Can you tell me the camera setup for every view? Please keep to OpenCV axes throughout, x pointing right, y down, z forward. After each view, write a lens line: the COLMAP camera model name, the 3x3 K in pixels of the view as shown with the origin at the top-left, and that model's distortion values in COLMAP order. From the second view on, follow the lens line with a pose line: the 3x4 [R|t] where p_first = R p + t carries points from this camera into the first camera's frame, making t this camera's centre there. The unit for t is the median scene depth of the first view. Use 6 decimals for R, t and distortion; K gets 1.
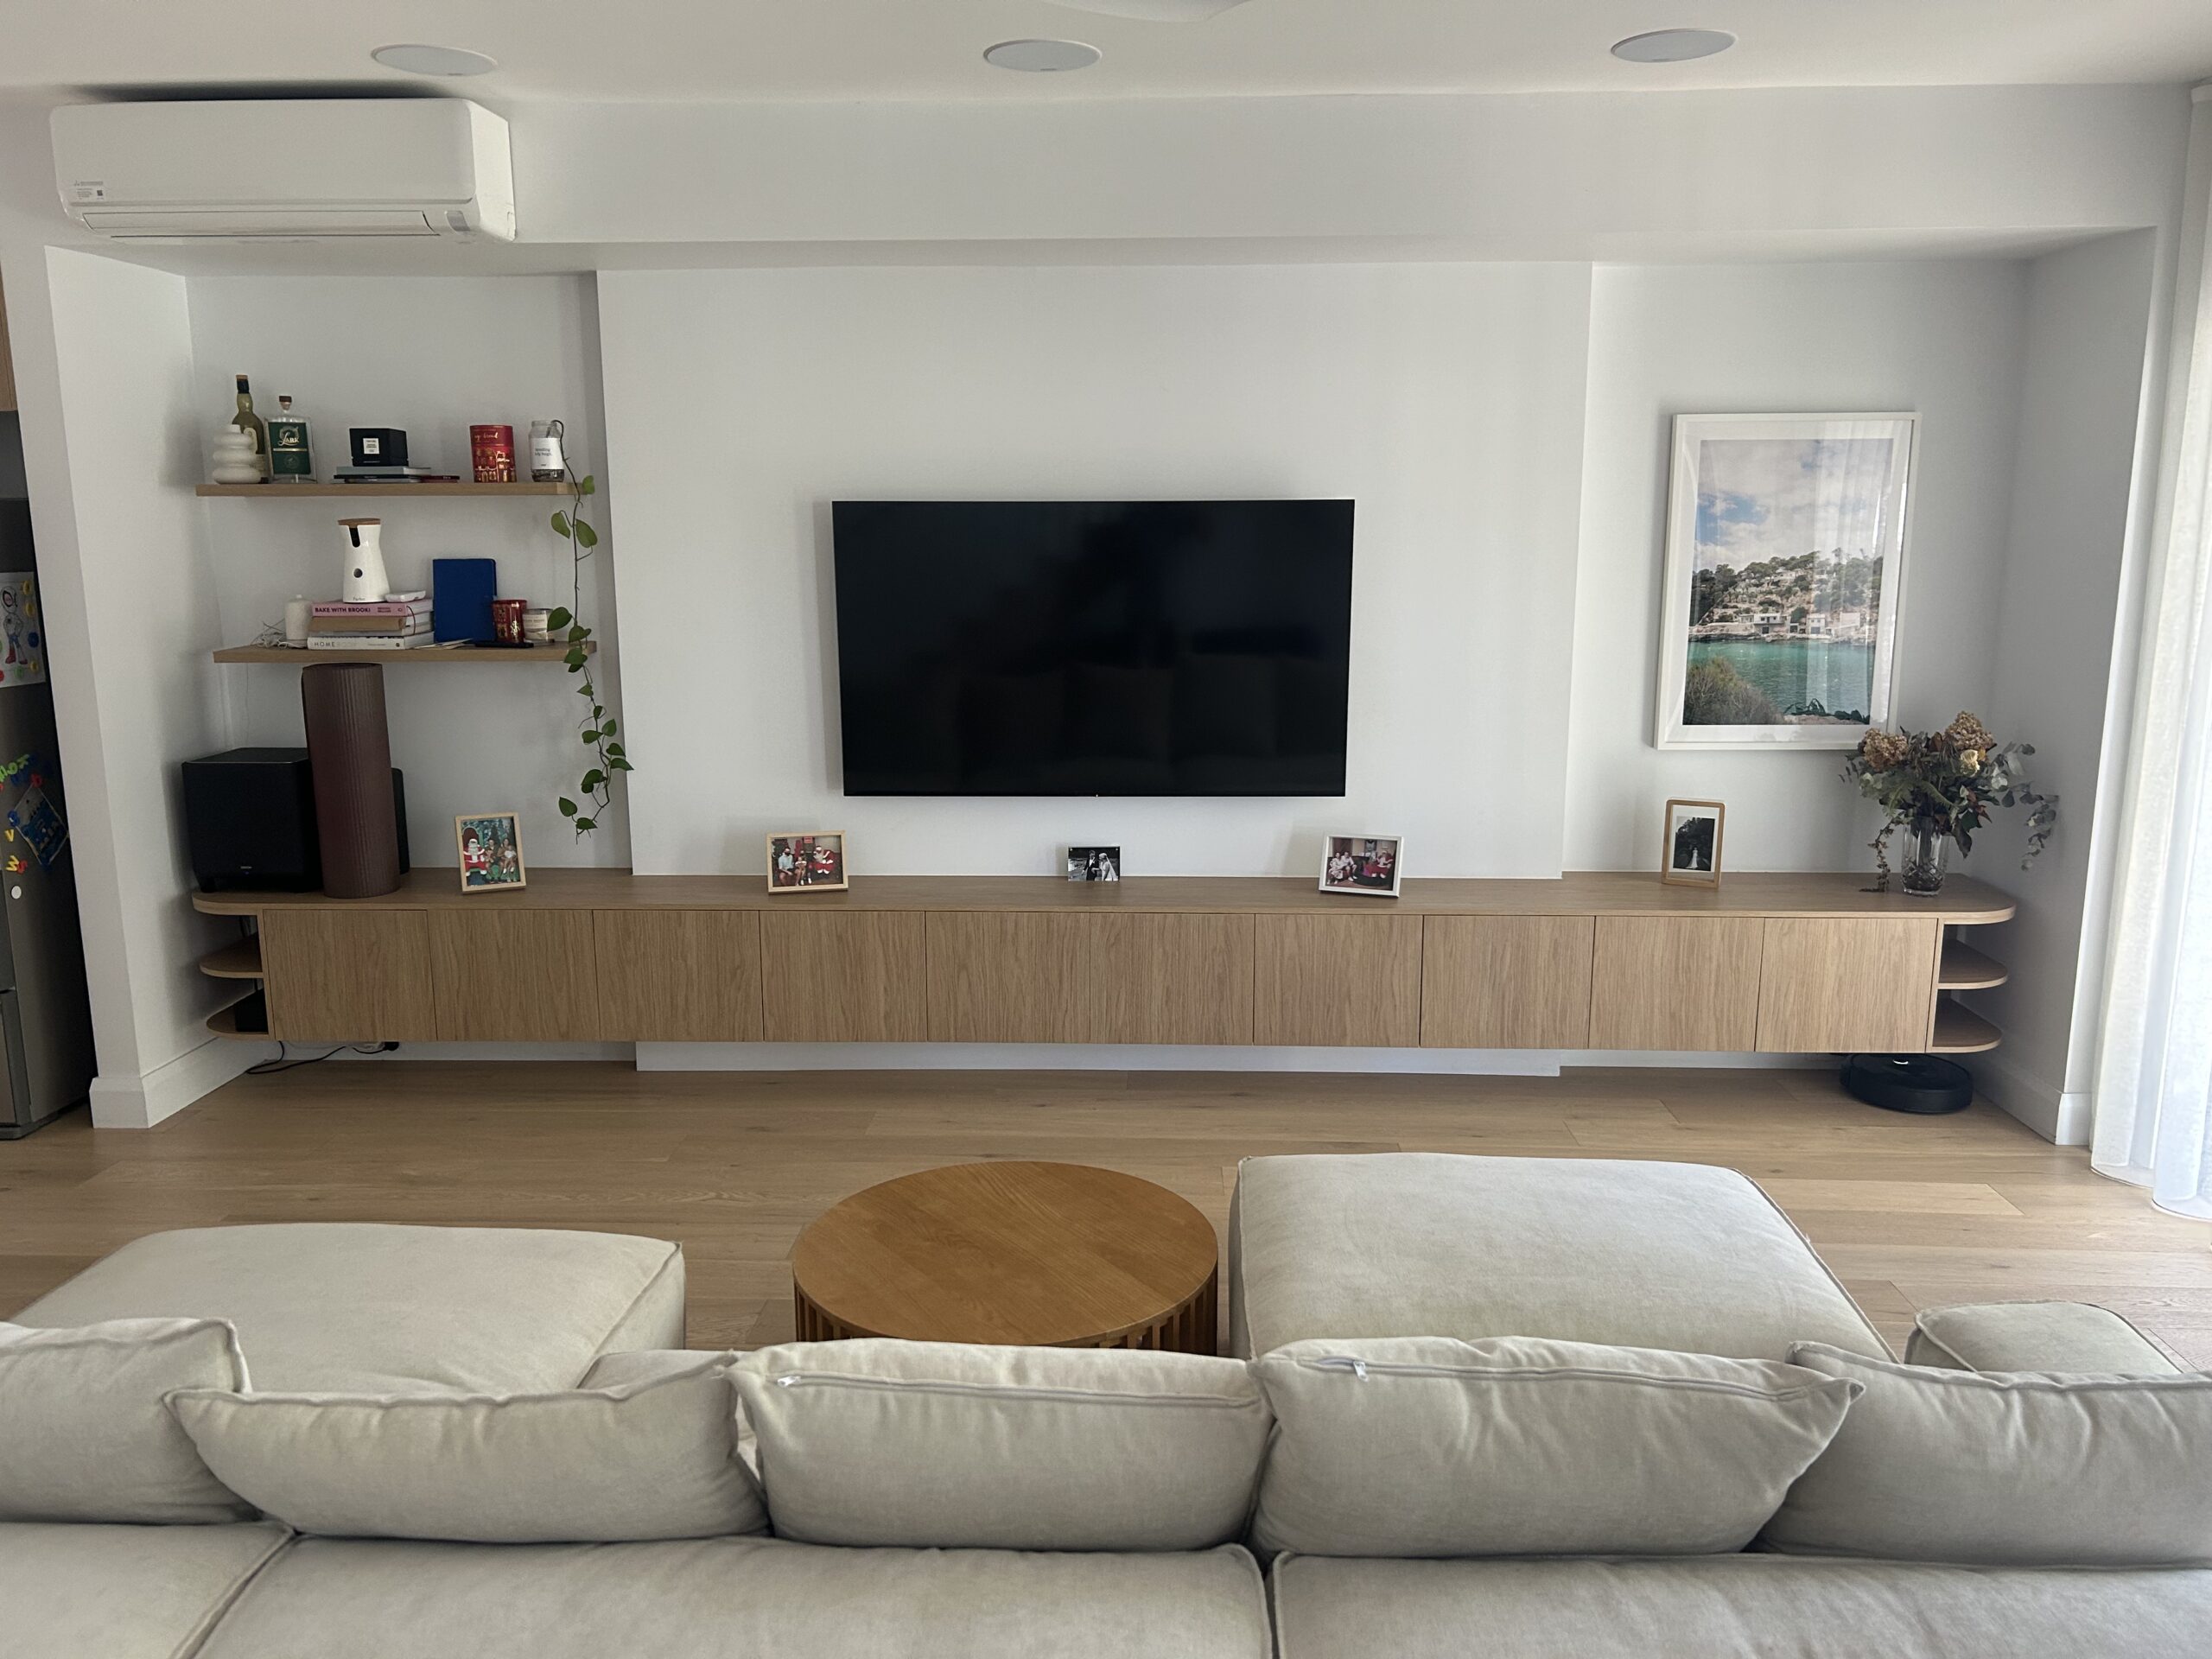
lens RADIAL K [[1650.0, 0, 1104.9], [0, 1650.0, 843.3], [0, 0, 1]] dist [0.038570, -0.045985]
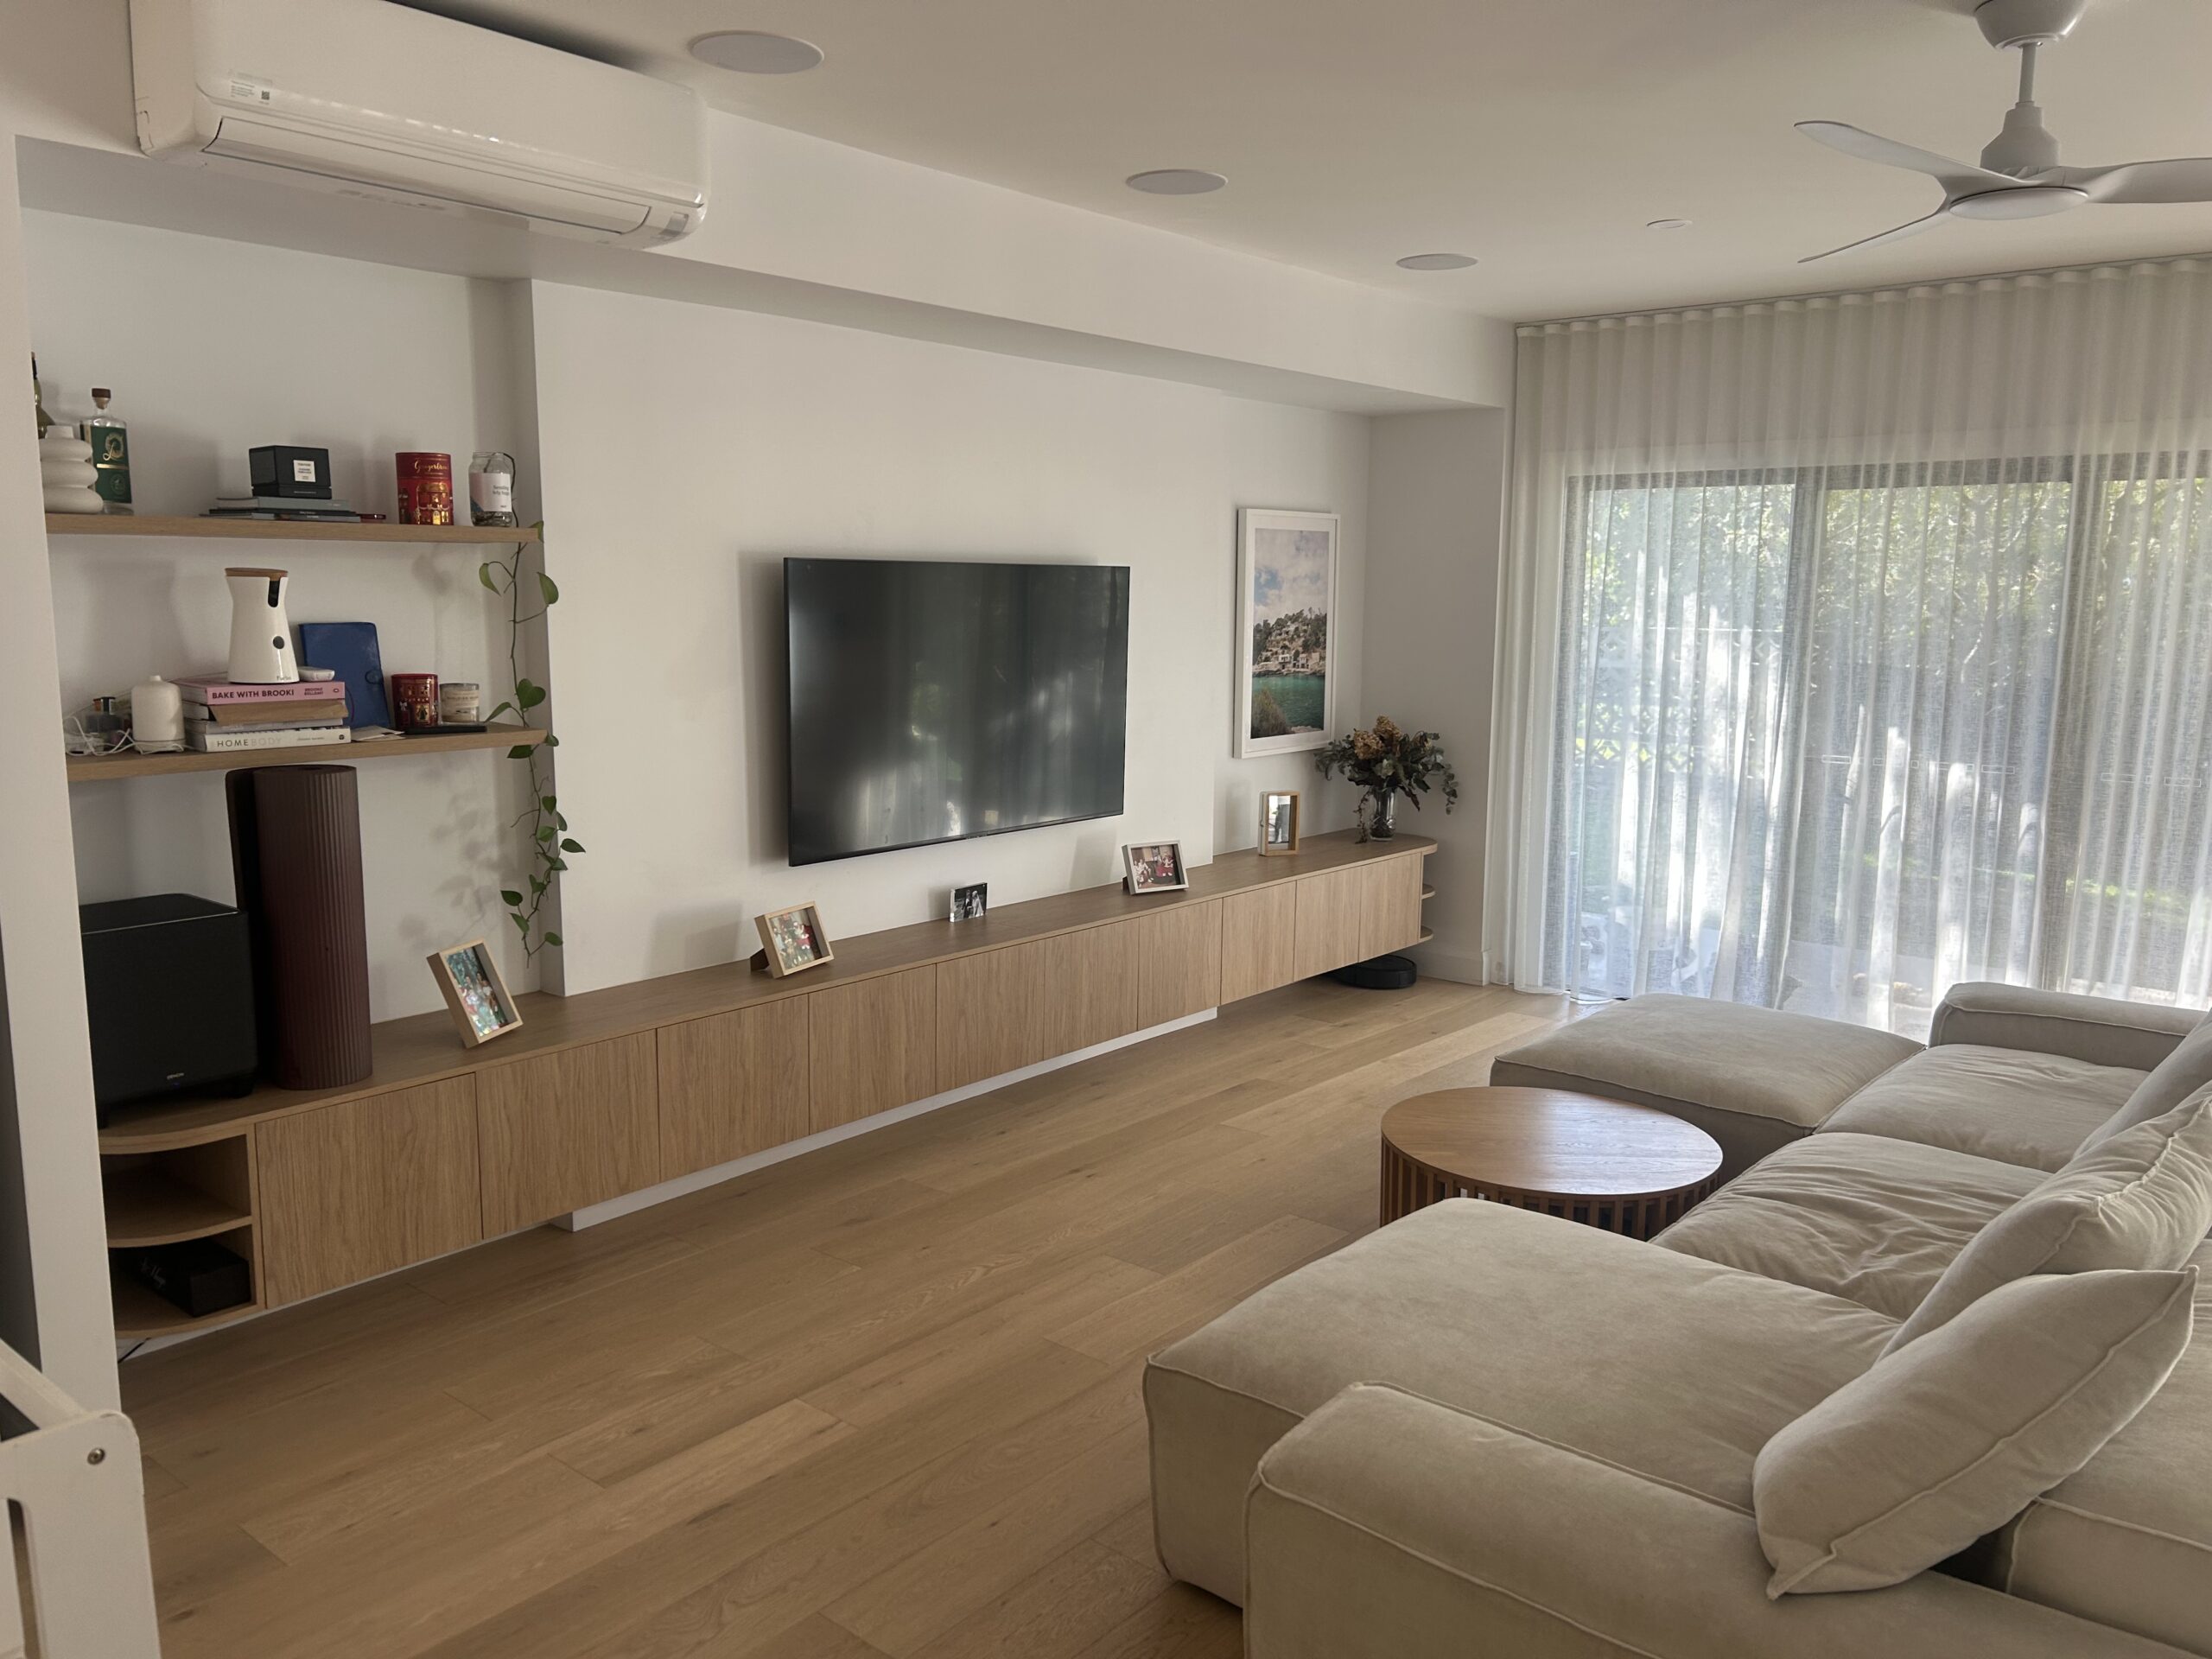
lens RADIAL K [[1650.0, 0, 1097.5], [0, 1650.0, 822.9], [0, 0, 1]] dist [0.038570, -0.045985]
pose [[0.617868, -0.102031, 0.779634, -0.802081], [0.142712, 0.989628, 0.016412, -0.044730], [-0.773222, 0.101123, 0.626021, 0.274607]]
